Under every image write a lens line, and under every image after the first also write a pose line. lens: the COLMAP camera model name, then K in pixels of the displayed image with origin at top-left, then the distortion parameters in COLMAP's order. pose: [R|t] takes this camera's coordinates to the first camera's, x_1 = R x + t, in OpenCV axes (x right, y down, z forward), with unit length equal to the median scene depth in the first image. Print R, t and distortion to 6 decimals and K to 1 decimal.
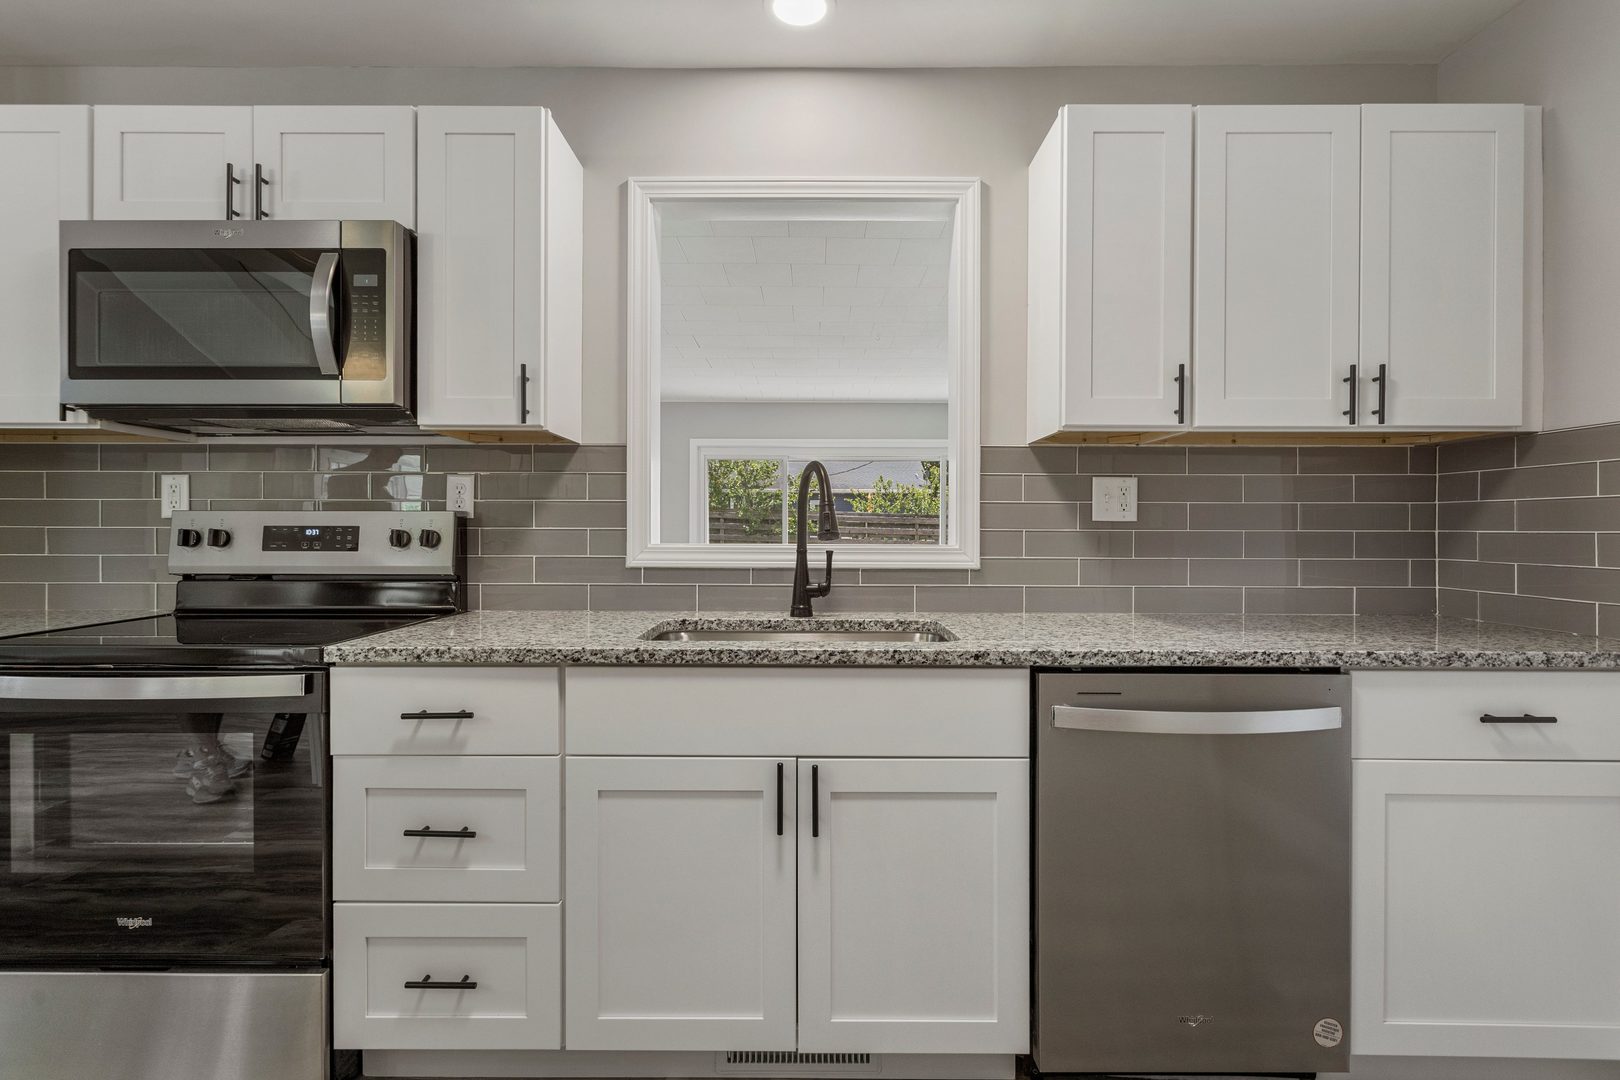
lens RADIAL K [[776.8, 0, 806.7], [0, 776.8, 530.6], [0, 0, 1]] dist [0.000263, 0.002010]
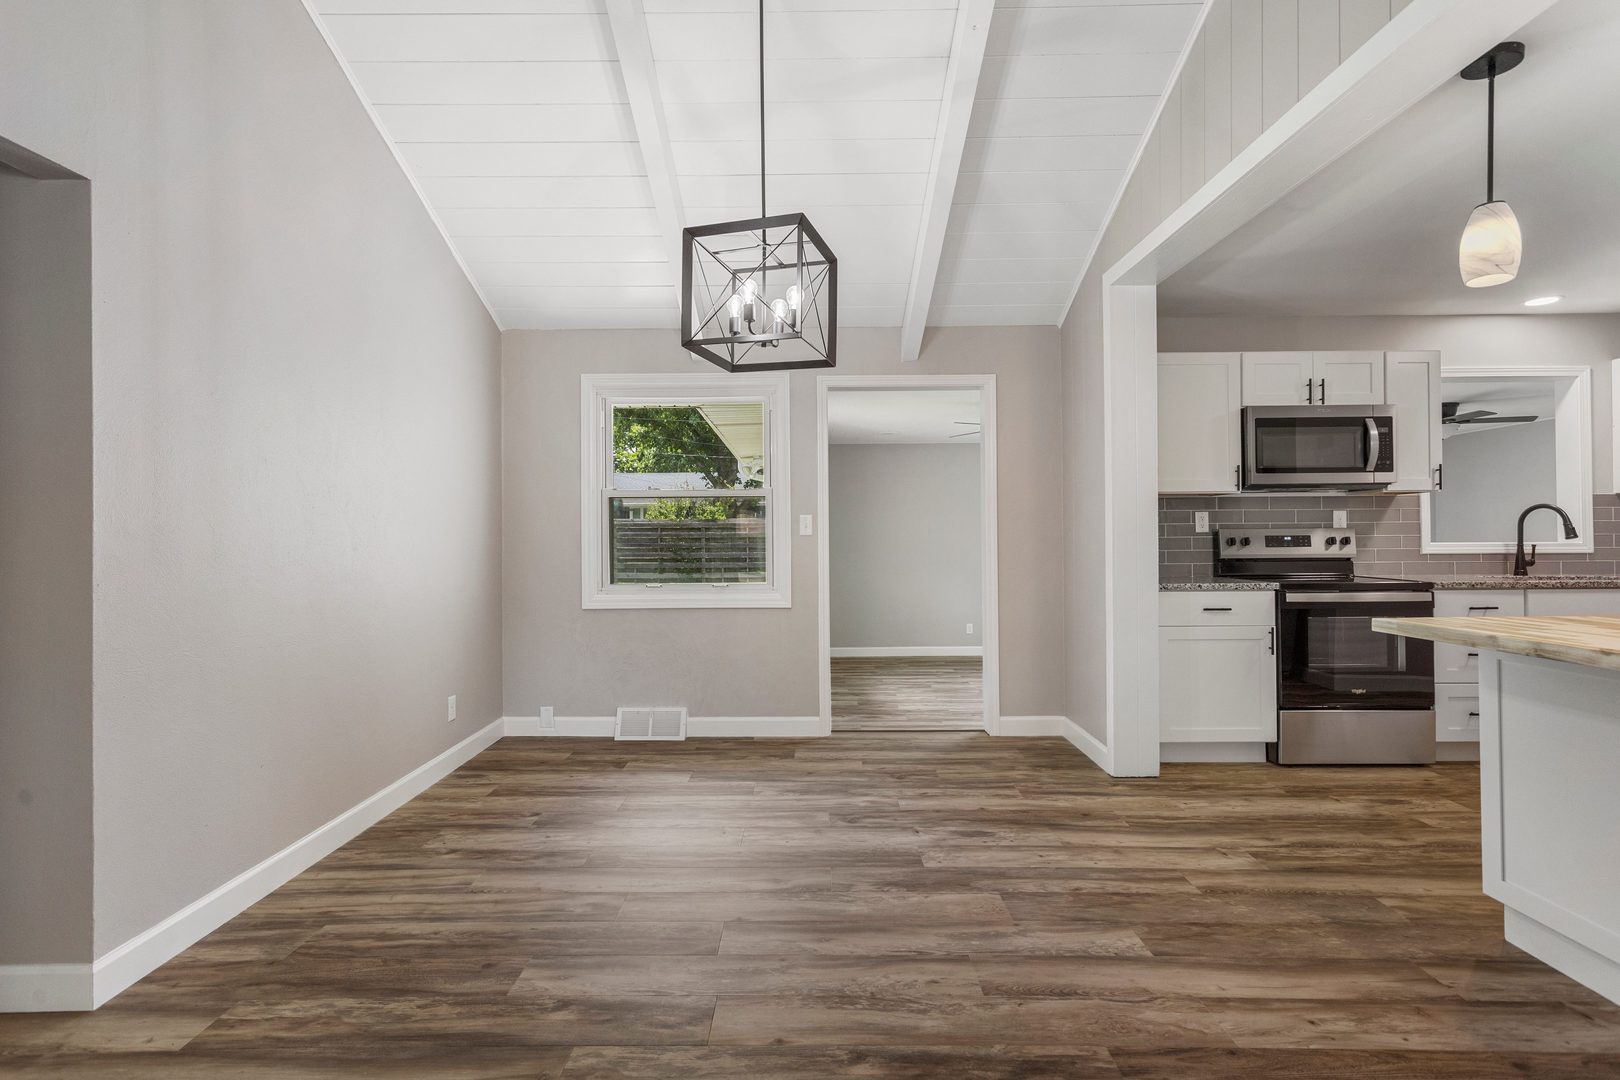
lens RADIAL K [[776.8, 0, 806.7], [0, 776.8, 530.6], [0, 0, 1]] dist [0.000263, 0.002010]
pose [[0.999956, -0.008678, -0.003553, -2.108334], [0.008637, 0.999896, -0.011529, -0.006630], [0.003652, 0.011498, 0.999927, -1.237678]]
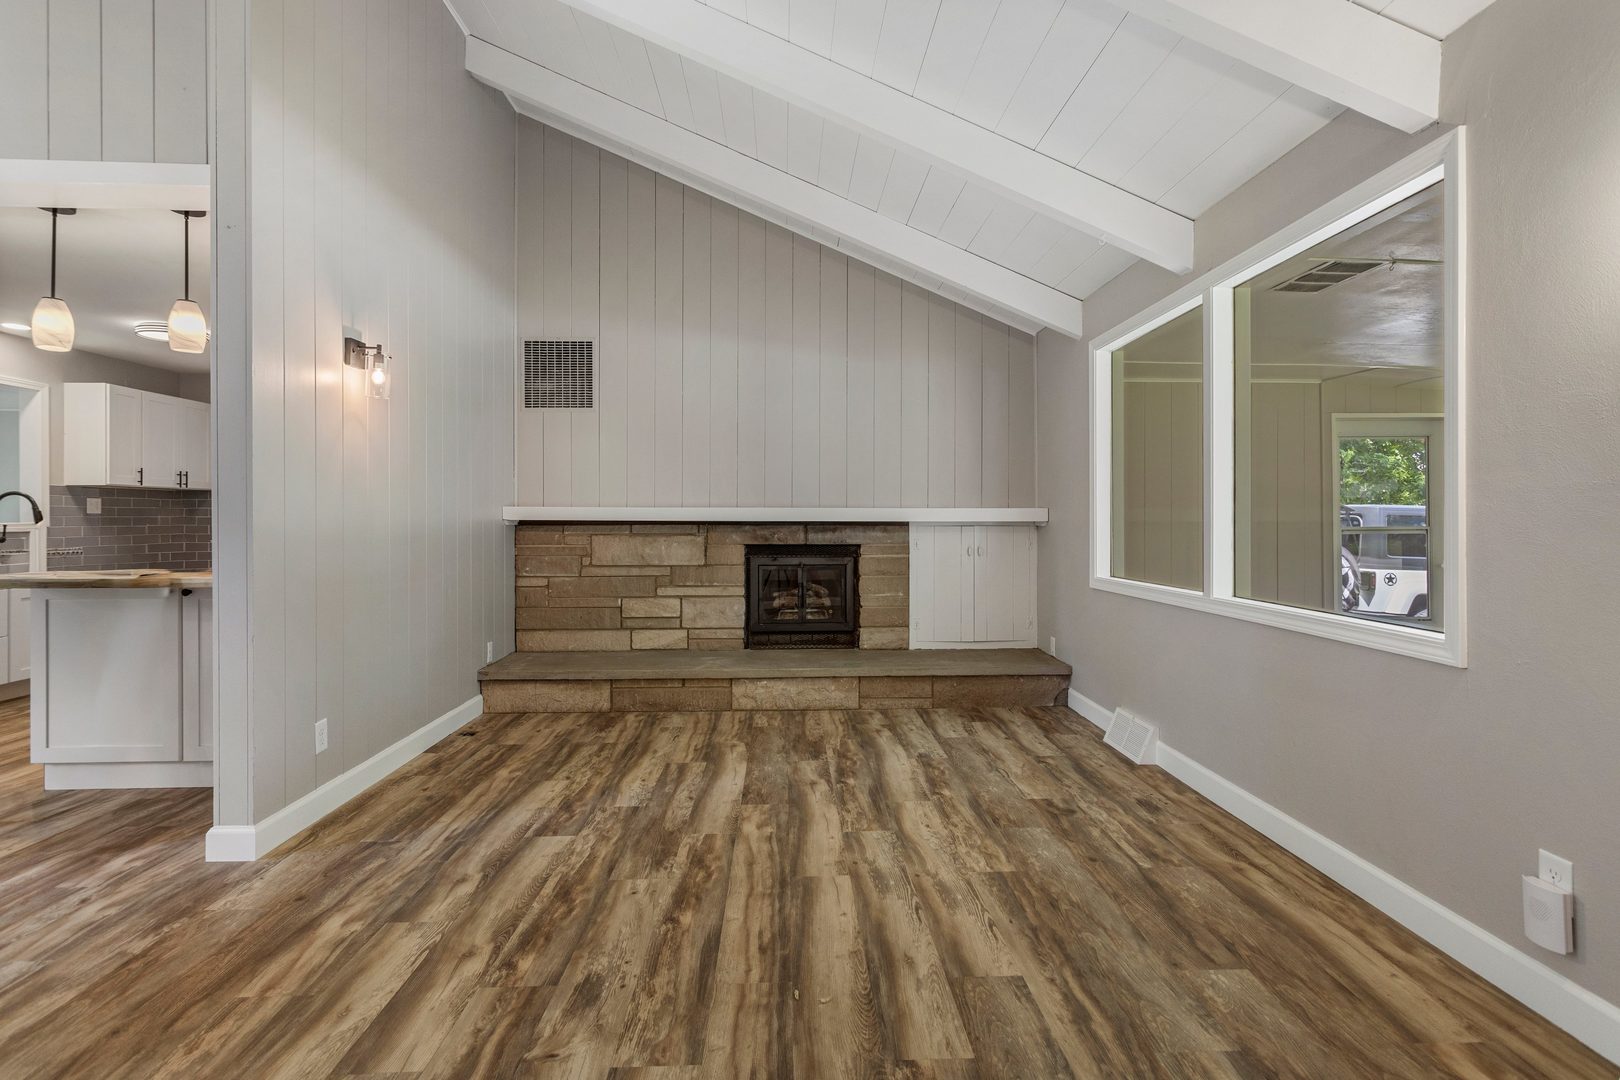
lens RADIAL K [[776.8, 0, 806.7], [0, 776.8, 530.6], [0, 0, 1]] dist [0.000263, 0.002010]
pose [[-0.038119, -0.020397, 0.999065, -2.850644], [0.001330, 0.999790, 0.020463, -0.003365], [-0.999272, 0.002108, -0.038084, -1.681383]]
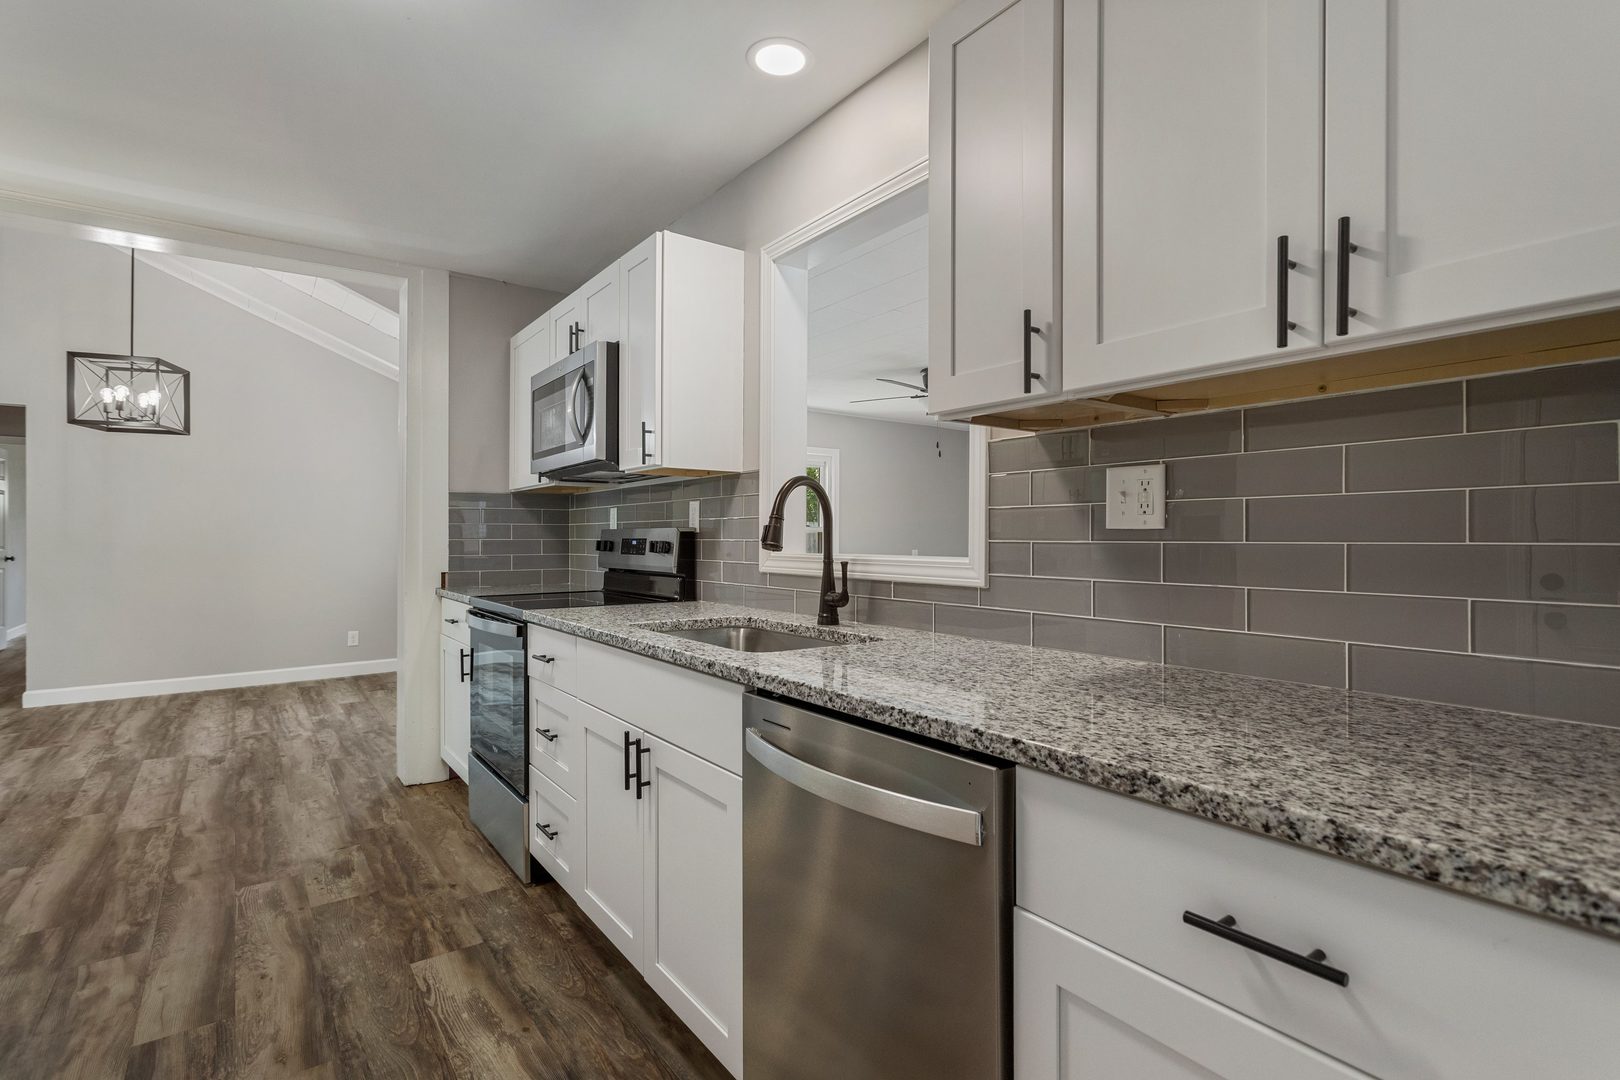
lens RADIAL K [[772.6, 0, 801.9], [0, 772.6, 536.1], [0, 0, 1]] dist [0.000012, 0.000552]
pose [[0.596847, -0.004252, -0.802344, 0.860329], [0.000381, 0.999987, -0.005015, -0.002285], [0.802355, 0.002688, 0.596841, 0.378826]]
